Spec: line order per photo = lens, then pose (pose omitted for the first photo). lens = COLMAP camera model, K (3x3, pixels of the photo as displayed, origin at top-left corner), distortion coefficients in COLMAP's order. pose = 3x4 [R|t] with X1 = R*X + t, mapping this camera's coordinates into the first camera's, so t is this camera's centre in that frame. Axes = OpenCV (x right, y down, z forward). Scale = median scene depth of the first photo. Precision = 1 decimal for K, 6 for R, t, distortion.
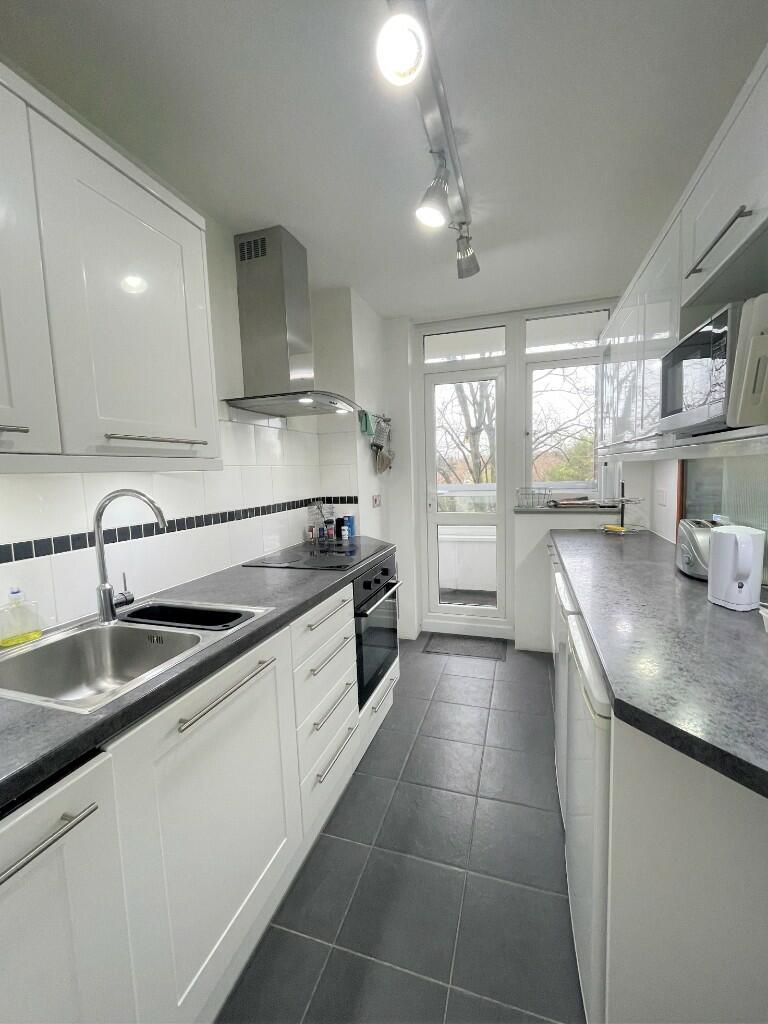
lens RADIAL K [[430.3, 0, 384.0], [0, 430.3, 512.0], [0, 0, 1]] dist [-0.001052, 0.000194]
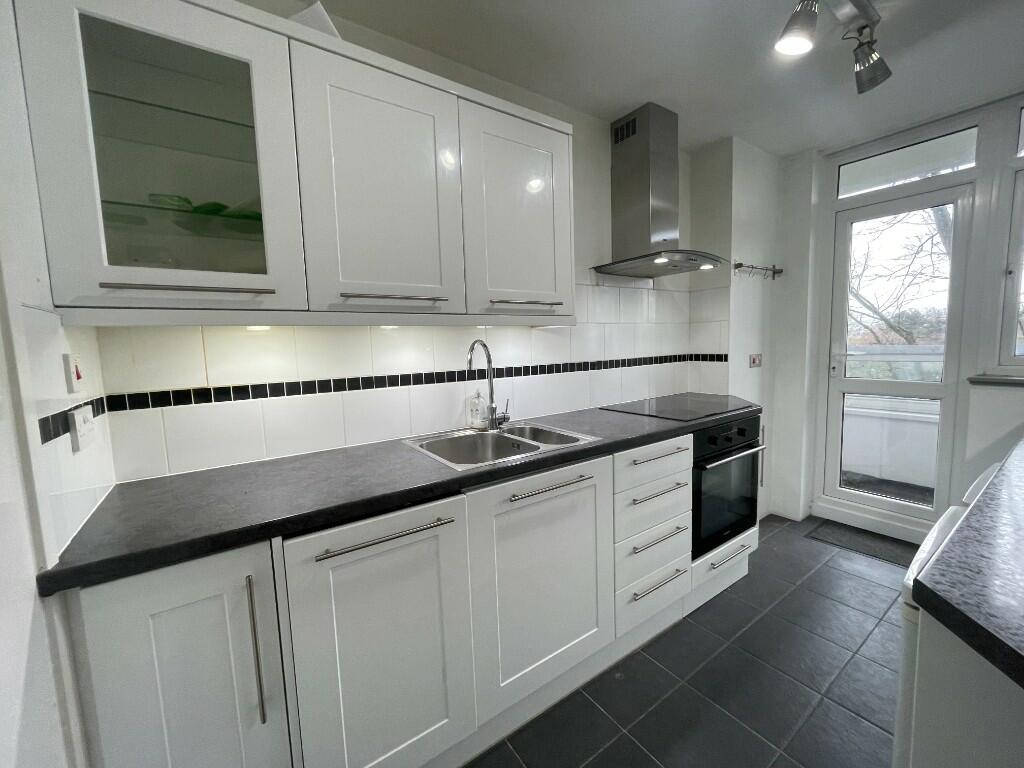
lens RADIAL K [[430.3, 0, 512.0], [0, 430.3, 384.0], [0, 0, 1]] dist [-0.001052, 0.000194]
pose [[0.791987, 0.065176, -0.607049, 0.188751], [-0.054918, 0.997860, 0.035487, 0.029862], [0.608063, 0.005233, 0.793872, -0.076552]]
